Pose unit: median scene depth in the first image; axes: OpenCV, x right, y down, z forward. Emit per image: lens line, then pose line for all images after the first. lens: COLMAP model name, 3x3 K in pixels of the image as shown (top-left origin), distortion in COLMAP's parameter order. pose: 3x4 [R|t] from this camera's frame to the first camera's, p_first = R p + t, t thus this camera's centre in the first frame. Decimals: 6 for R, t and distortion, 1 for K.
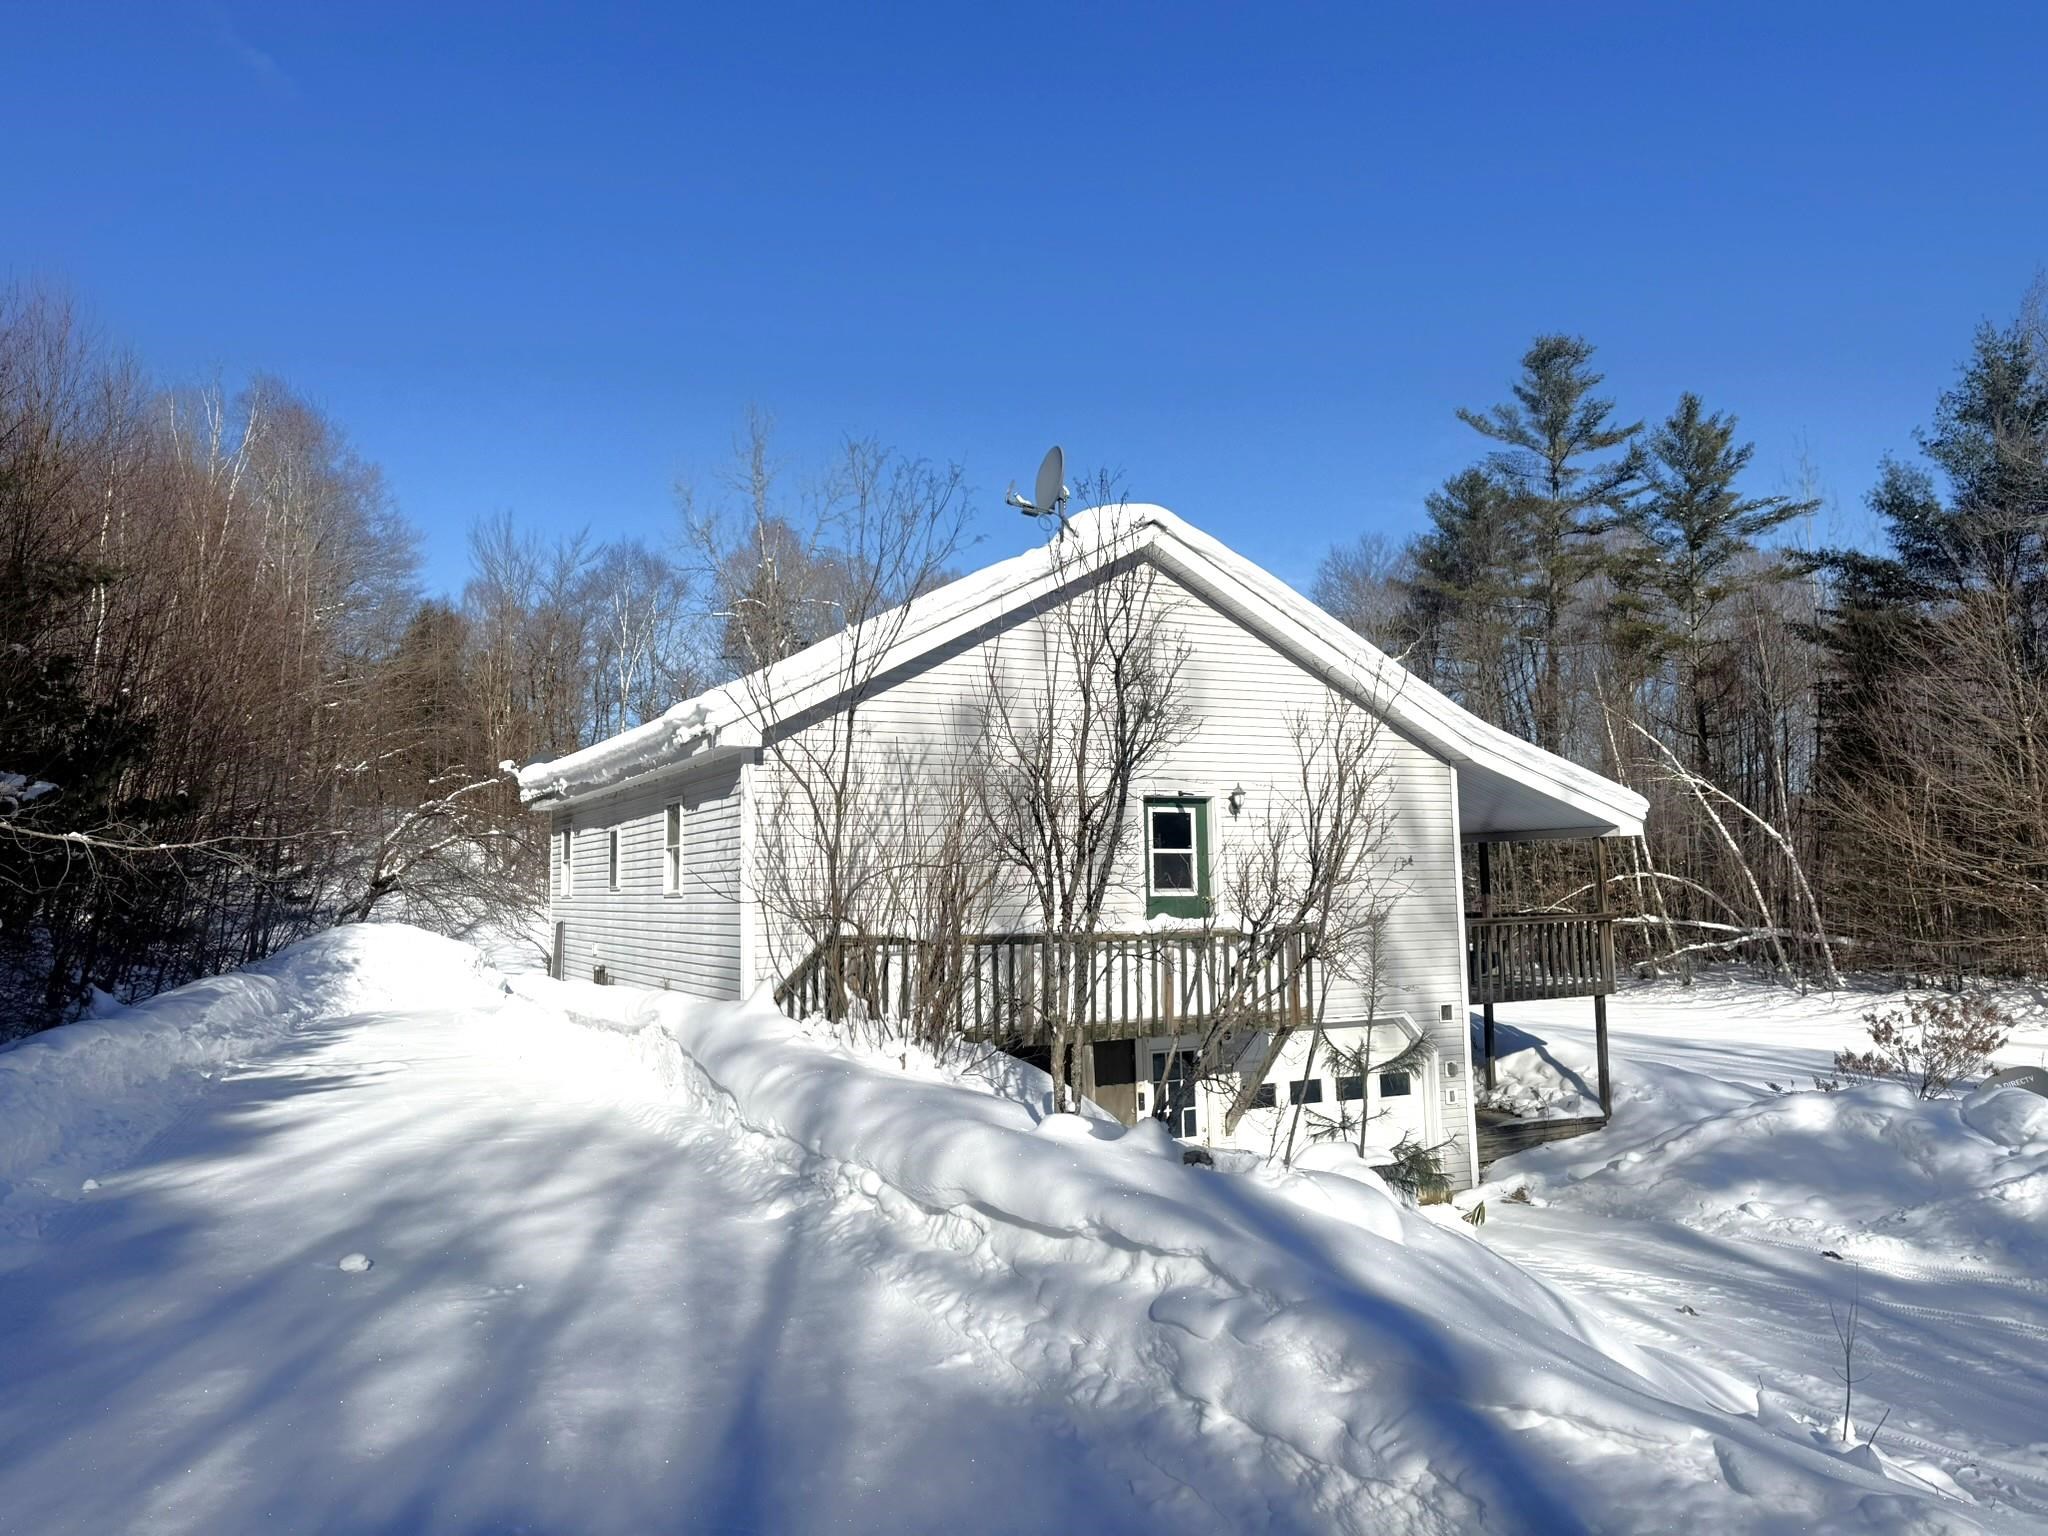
lens RADIAL K [[1441.7, 0, 1009.9], [0, 1441.7, 765.3], [0, 0, 1]] dist [0.038638, -0.015798]
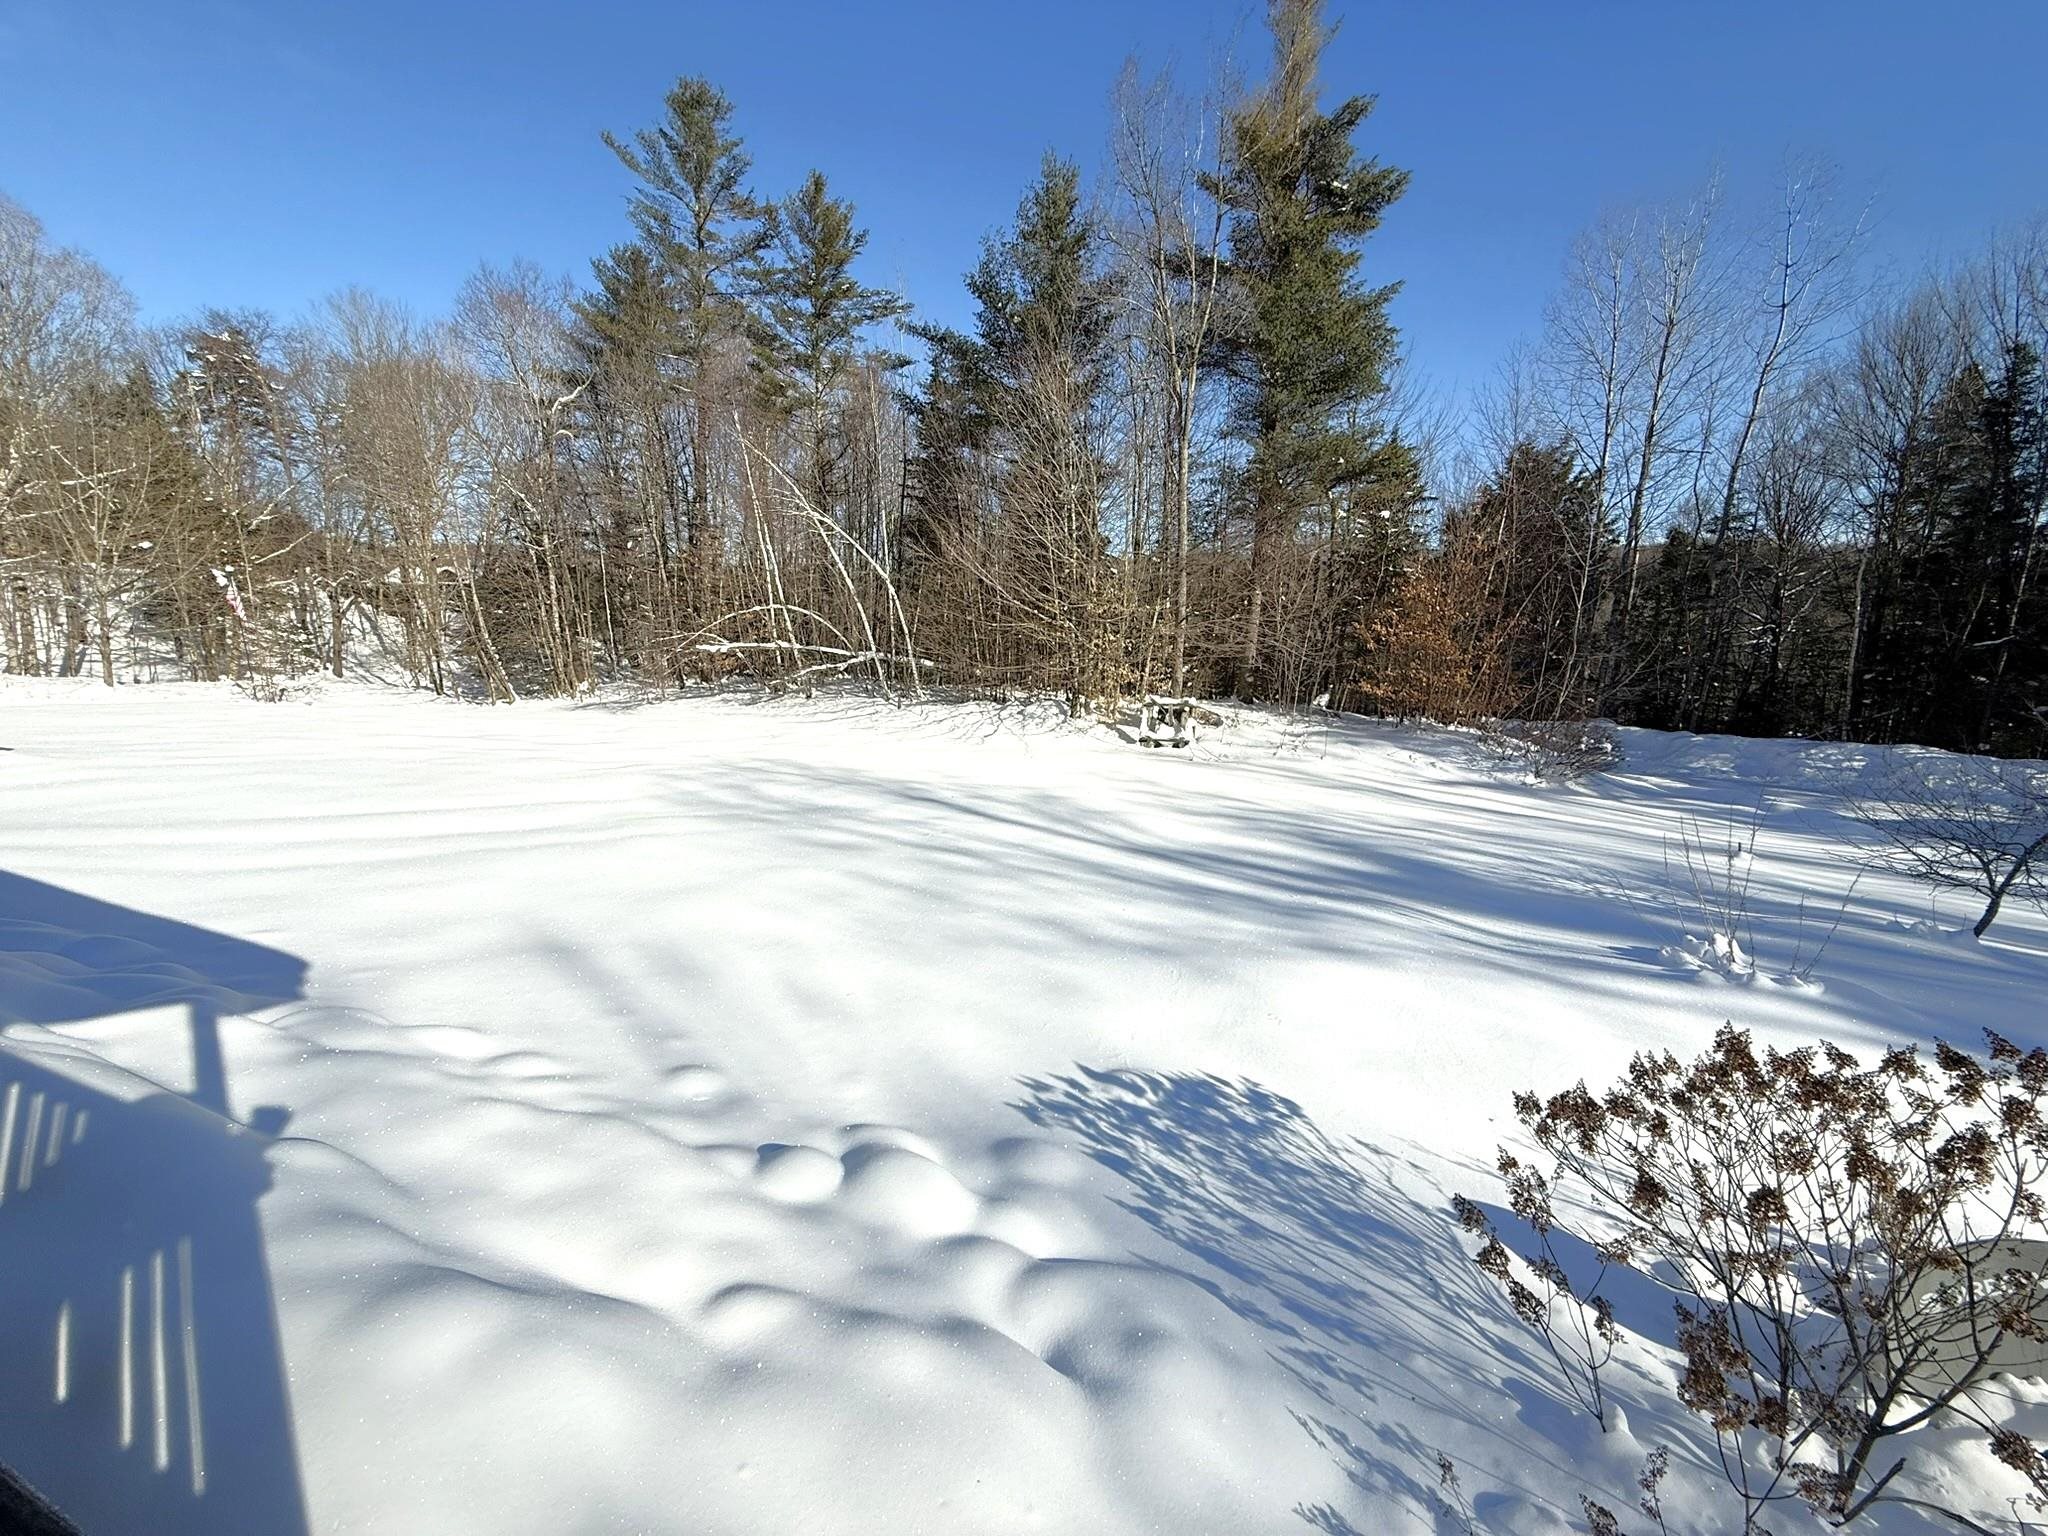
lens RADIAL K [[840.8, 0, 1046.5], [0, 840.8, 779.7], [0, 0, 1]] dist [0.001222, 0.000230]
pose [[0.751259, -0.096932, 0.652851, 0.140732], [-0.085469, 0.966540, 0.241859, 0.027946], [-0.654451, -0.237497, 0.717837, 0.331008]]
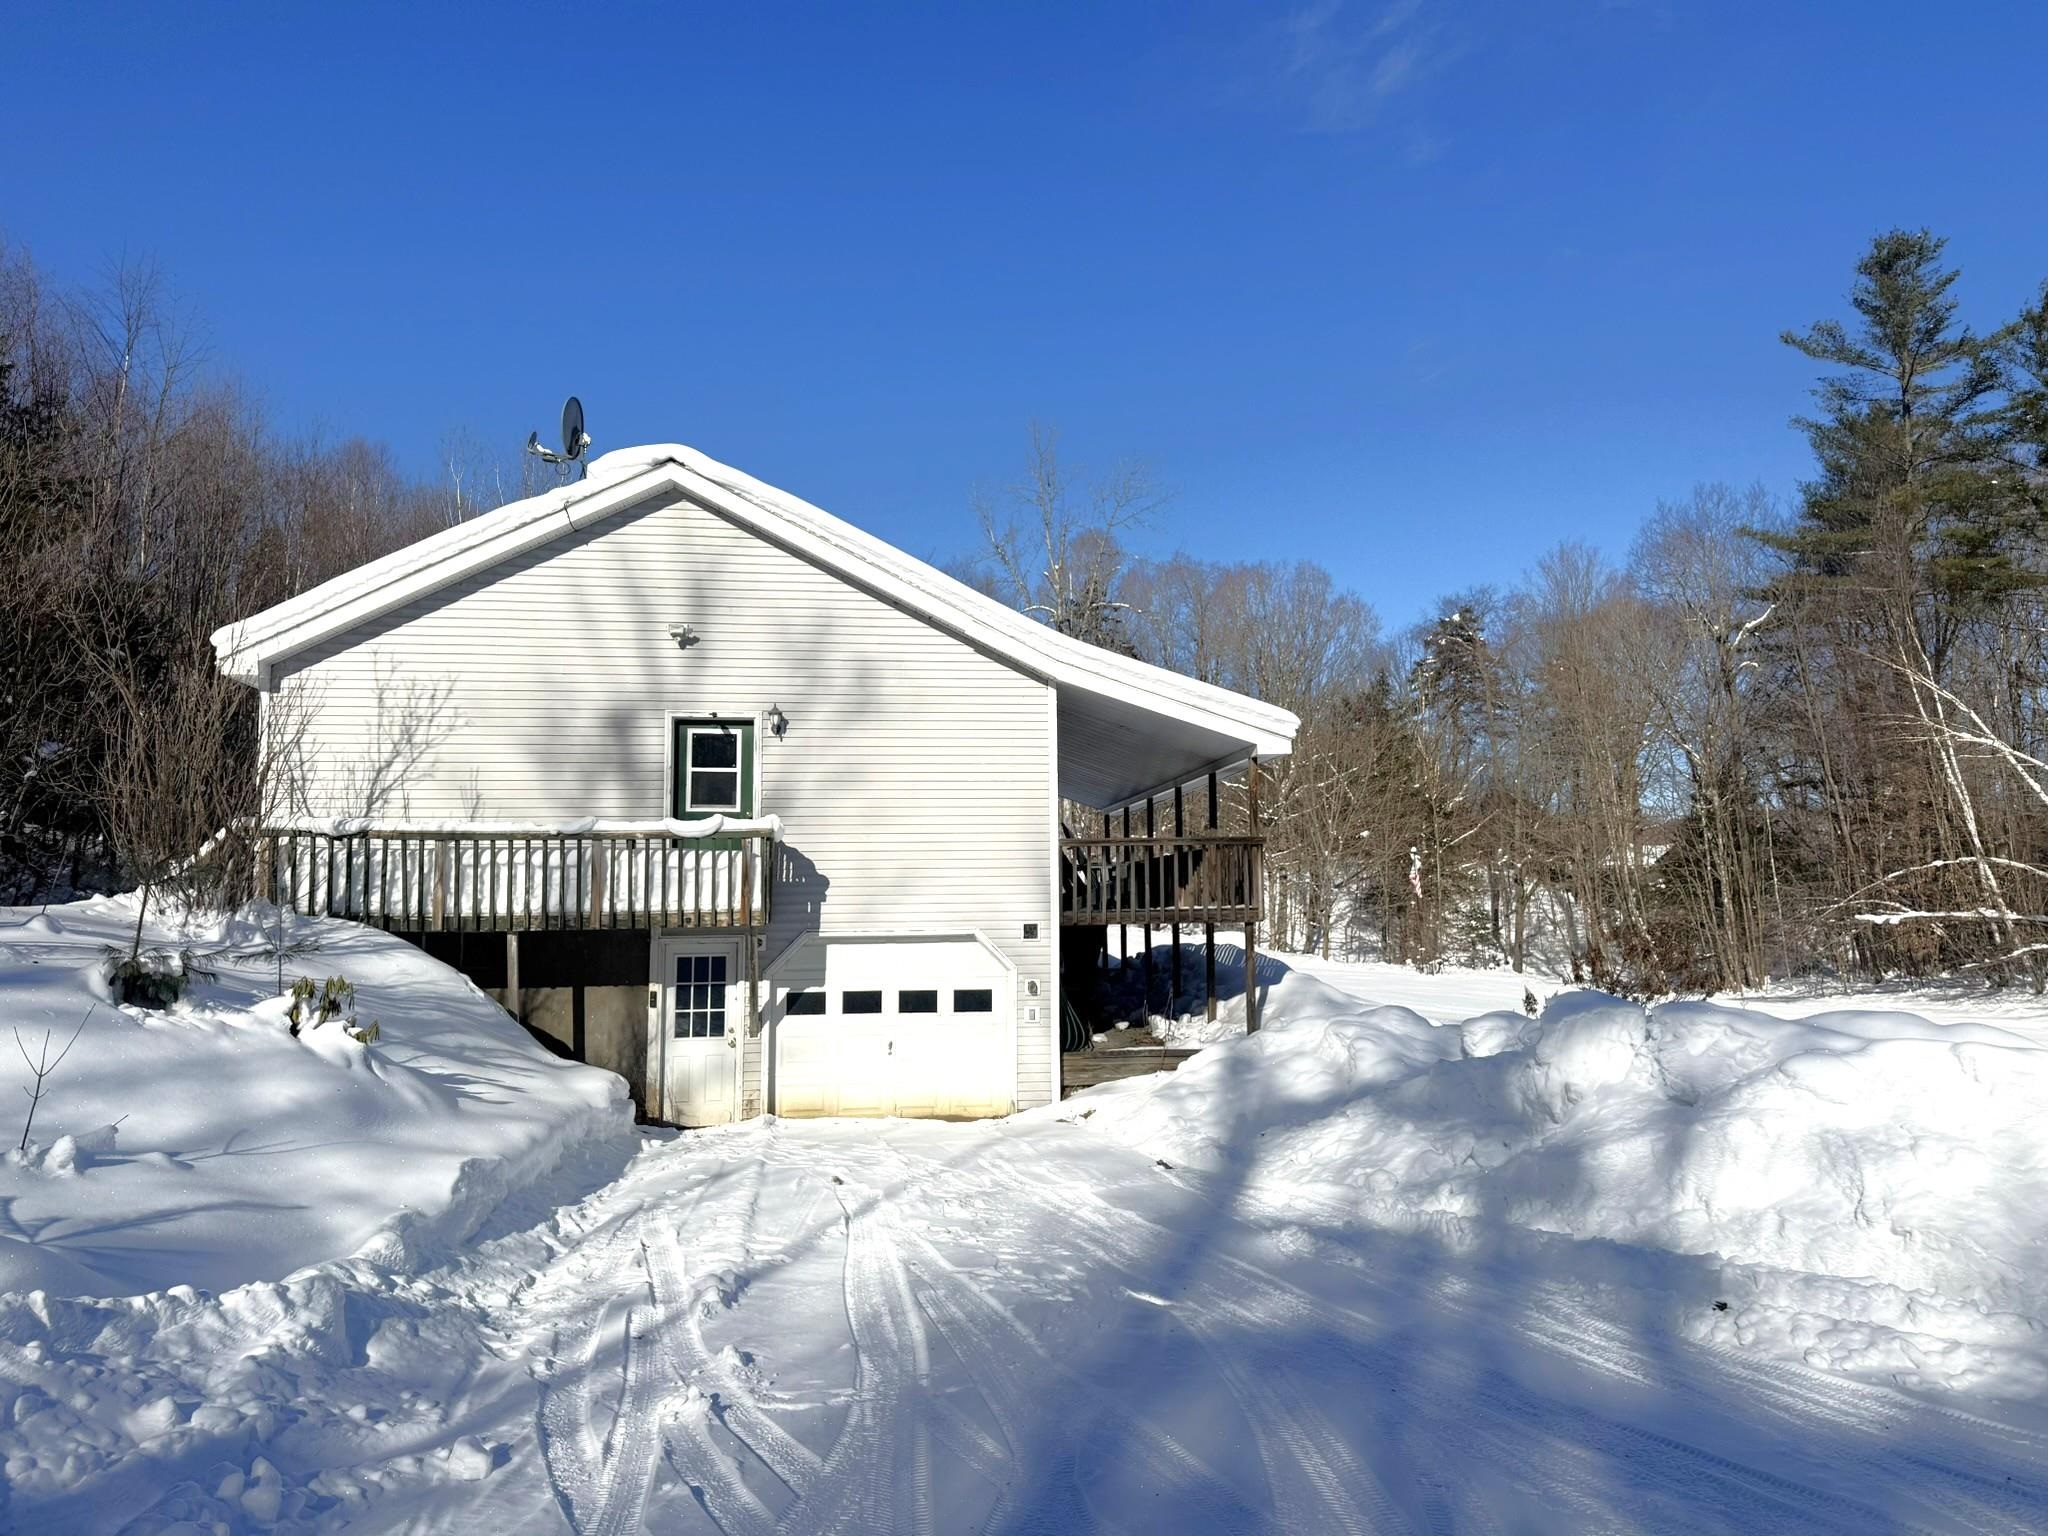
lens RADIAL K [[1441.7, 0, 1029.0], [0, 1441.7, 783.8], [0, 0, 1]] dist [0.038638, -0.015798]
pose [[0.946104, -0.019356, -0.323285, 0.194448], [0.020518, 0.999789, 0.000185, 0.021450], [0.323213, -0.006808, 0.946302, 0.019602]]
